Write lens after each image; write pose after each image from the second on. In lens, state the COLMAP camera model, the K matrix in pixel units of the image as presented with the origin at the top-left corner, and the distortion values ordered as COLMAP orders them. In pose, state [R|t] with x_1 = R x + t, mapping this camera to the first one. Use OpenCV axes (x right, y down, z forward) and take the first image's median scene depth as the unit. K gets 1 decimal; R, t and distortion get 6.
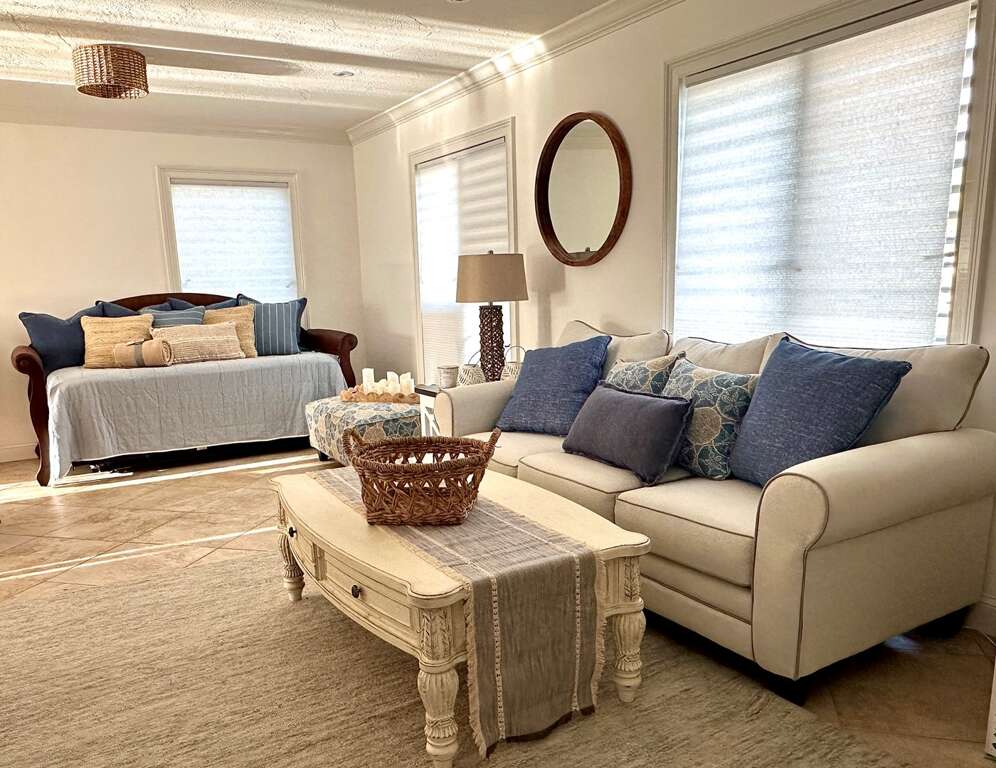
lens RADIAL K [[786.1, 0, 498.3], [0, 786.1, 384.1], [0, 0, 1]] dist [0.012814, -0.002573]
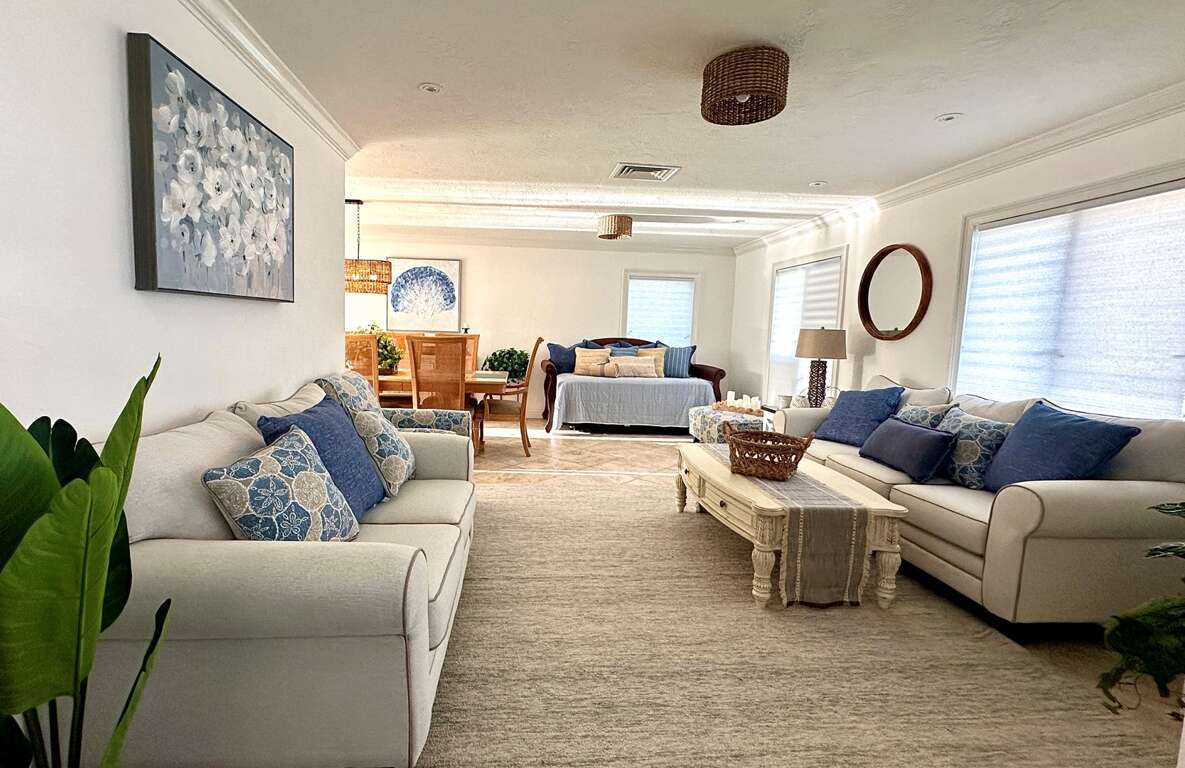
lens RADIAL K [[496.3, 0, 554.4], [0, 496.3, 377.2], [0, 0, 1]] dist [0.000707, -0.001692]
pose [[0.873628, 0.100875, -0.476023, 0.005863], [-0.119838, 0.992747, -0.009559, 0.011359], [0.471607, 0.065396, 0.879381, -0.202573]]
